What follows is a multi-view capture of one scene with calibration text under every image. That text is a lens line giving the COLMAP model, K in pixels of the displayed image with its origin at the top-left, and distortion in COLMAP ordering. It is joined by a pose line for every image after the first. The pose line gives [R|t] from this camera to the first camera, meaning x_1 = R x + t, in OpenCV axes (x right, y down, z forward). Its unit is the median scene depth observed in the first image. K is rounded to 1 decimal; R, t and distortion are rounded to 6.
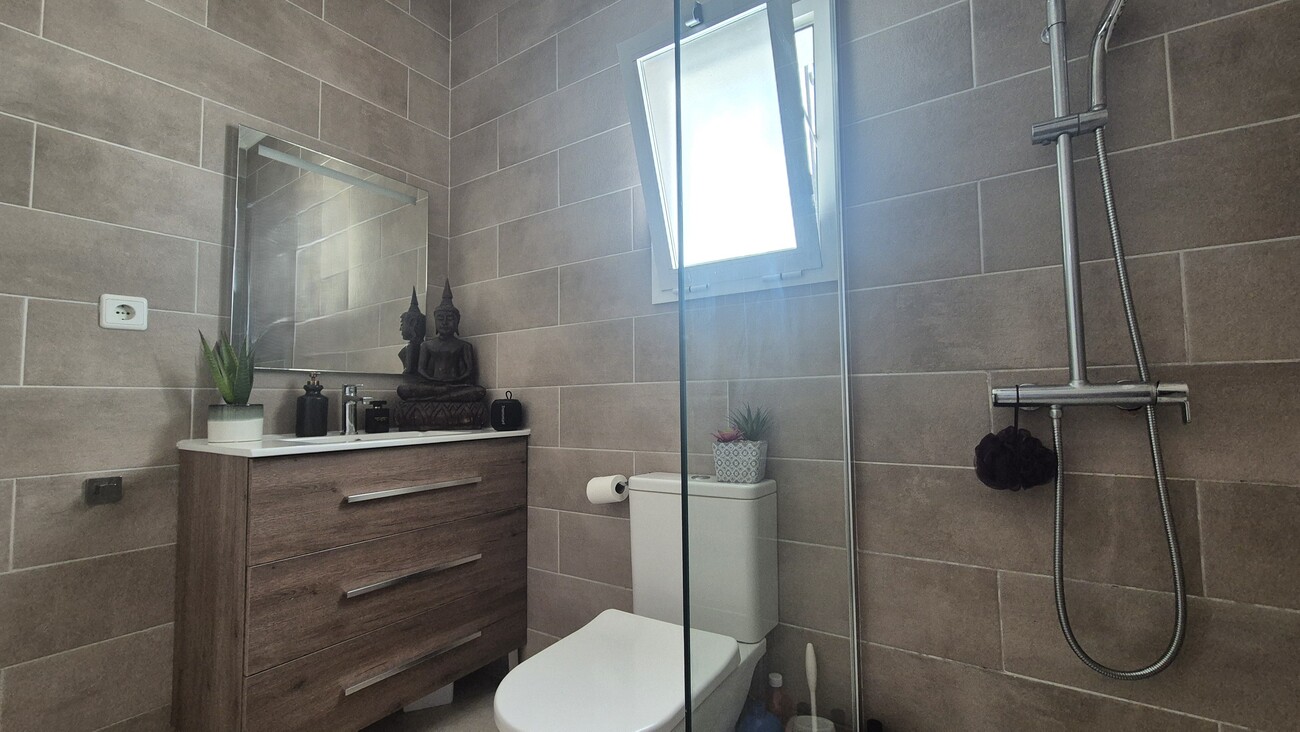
lens RADIAL K [[527.1, 0, 651.4], [0, 527.1, 369.8], [0, 0, 1]] dist [0.000103, -0.000030]
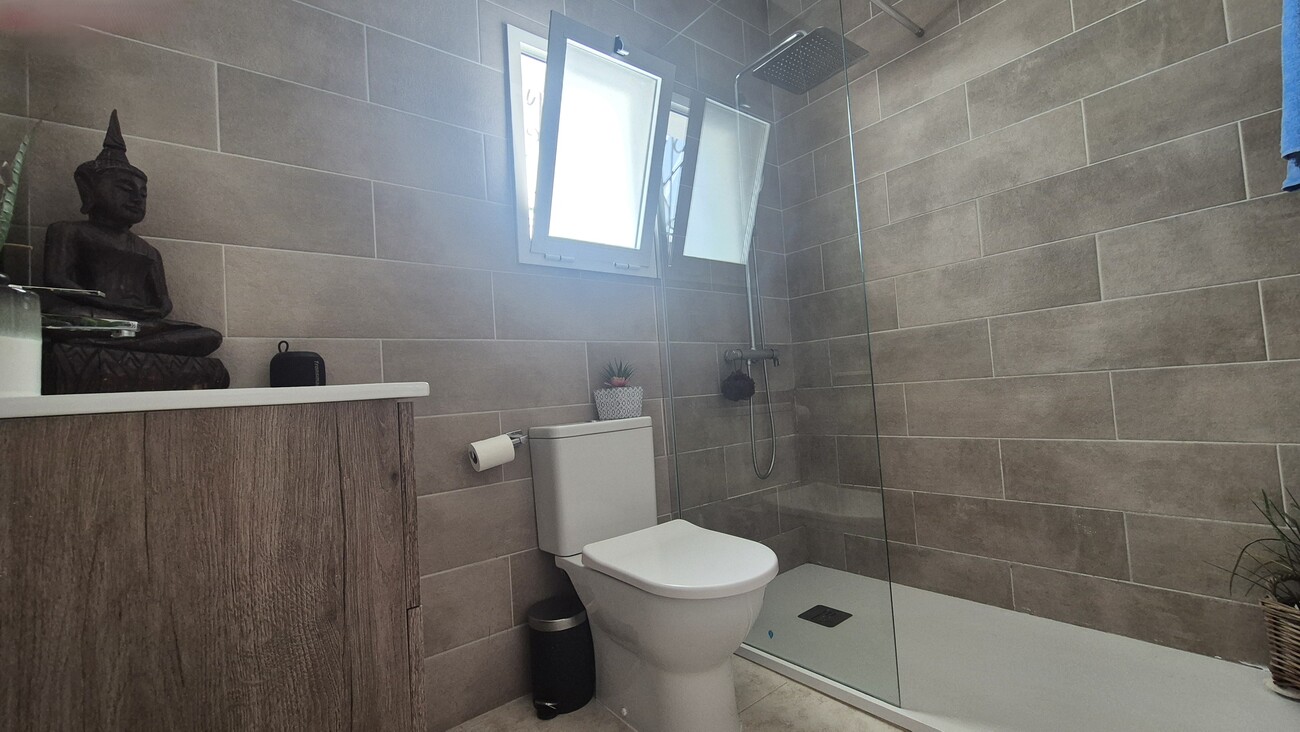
lens RADIAL K [[537.7, 0, 650.0], [0, 537.7, 366.0], [0, 0, 1]] dist [-0.000778, -0.000664]
pose [[0.303853, 0.038693, 0.951933, -0.790638], [0.006317, 0.999071, -0.042626, 0.105273], [-0.952698, 0.018965, 0.303327, 0.404929]]
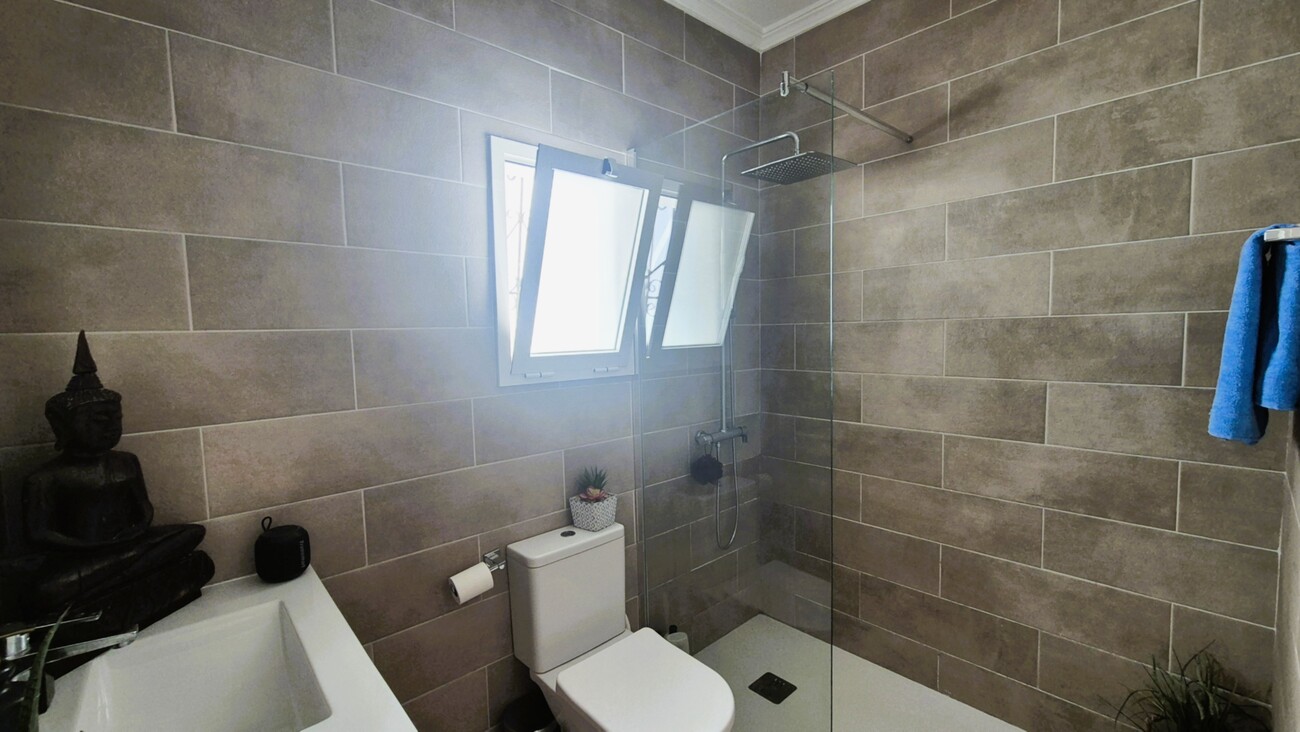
lens RADIAL K [[537.7, 0, 650.0], [0, 537.7, 366.0], [0, 0, 1]] dist [-0.000778, -0.000664]
pose [[0.244805, -0.055837, 0.967963, -0.820209], [-0.038890, 0.996971, 0.067346, -0.217653], [-0.968792, -0.054131, 0.241892, 0.421125]]
